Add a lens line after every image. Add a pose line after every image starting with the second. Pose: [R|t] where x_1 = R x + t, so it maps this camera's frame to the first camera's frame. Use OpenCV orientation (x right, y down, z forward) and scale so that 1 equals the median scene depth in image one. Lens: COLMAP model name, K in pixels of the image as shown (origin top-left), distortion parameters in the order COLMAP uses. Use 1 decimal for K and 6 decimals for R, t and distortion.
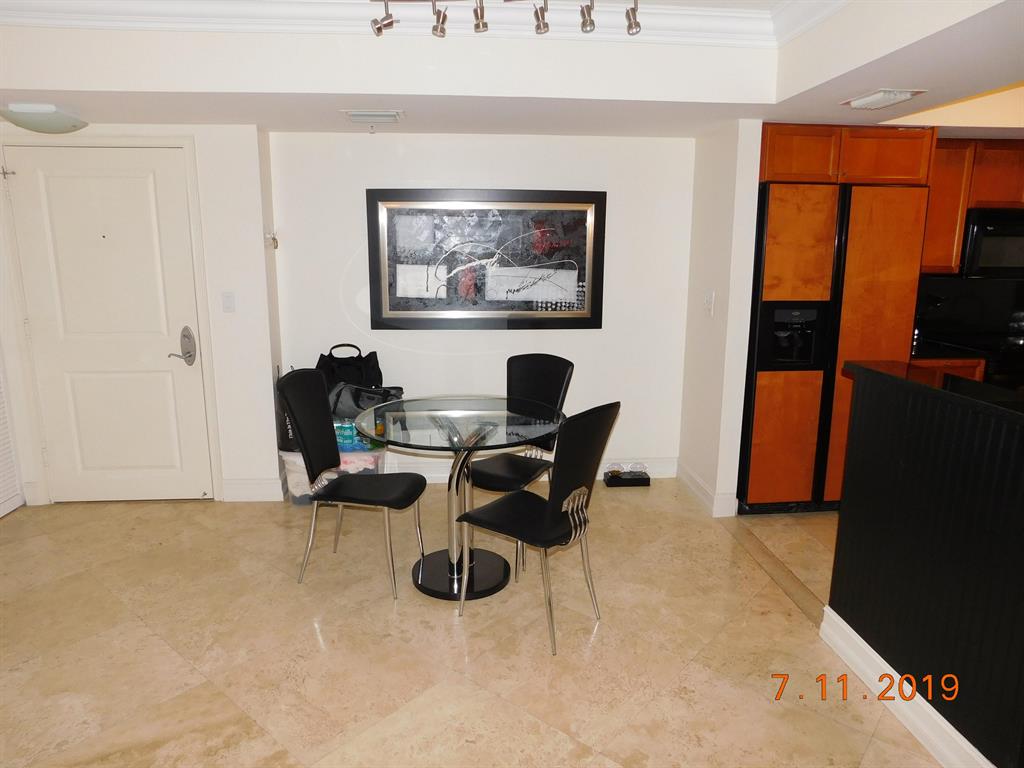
lens RADIAL K [[680.7, 0, 512.0], [0, 680.7, 384.0], [0, 0, 1]] dist [-0.076412, 0.064108]
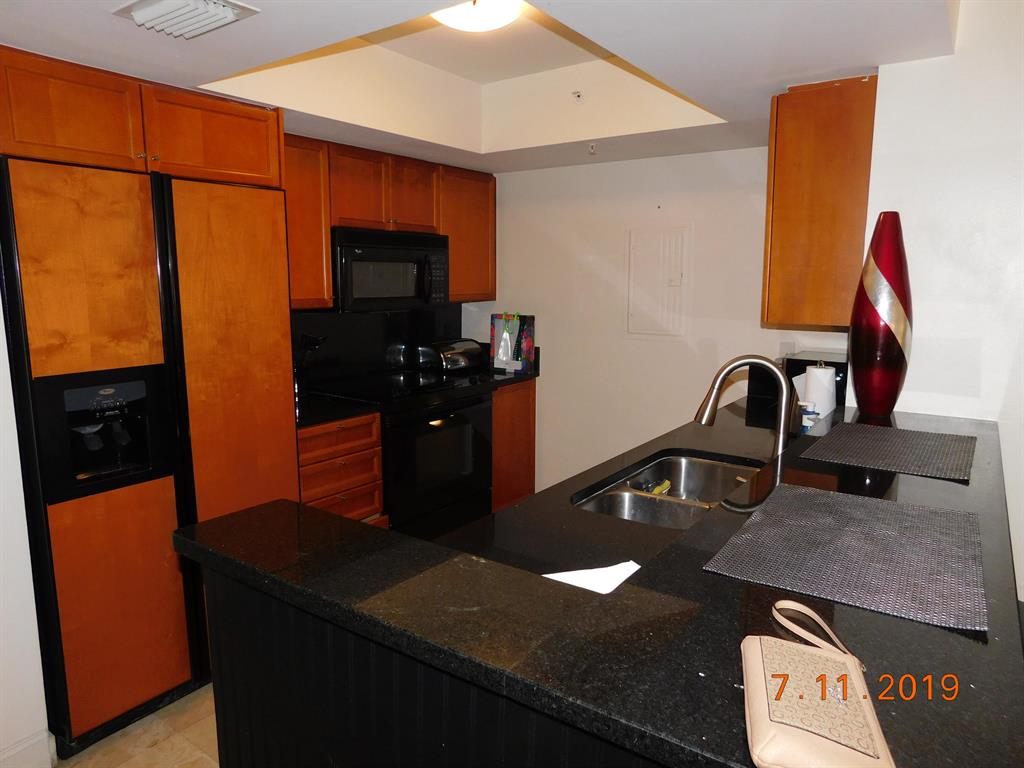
lens RADIAL K [[680.7, 0, 512.0], [0, 680.7, 384.0], [0, 0, 1]] dist [-0.076412, 0.064108]
pose [[0.649222, -0.120203, 0.751040, 0.219160], [0.152440, 0.987961, 0.026349, -0.073679], [-0.745166, 0.097382, 0.659730, 0.362711]]
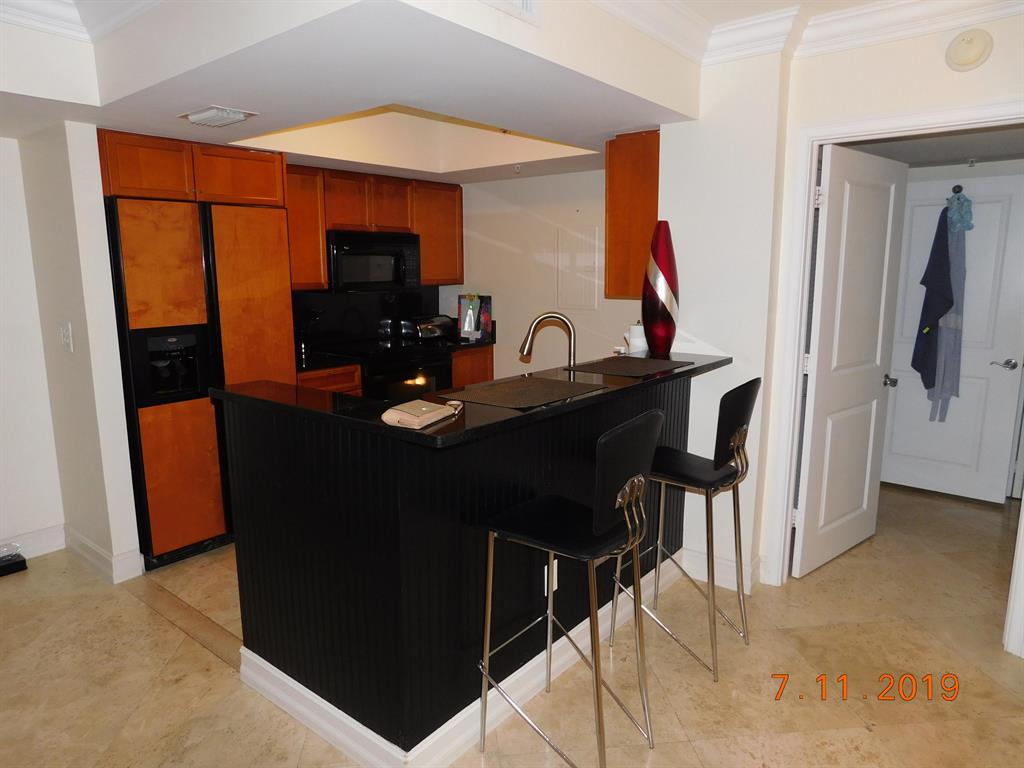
lens RADIAL K [[680.7, 0, 512.0], [0, 680.7, 384.0], [0, 0, 1]] dist [-0.076412, 0.064108]
pose [[0.691219, -0.131177, 0.710640, 0.083149], [0.153139, 0.987642, 0.033355, -0.004498], [-0.706233, 0.085771, 0.702765, 0.029102]]
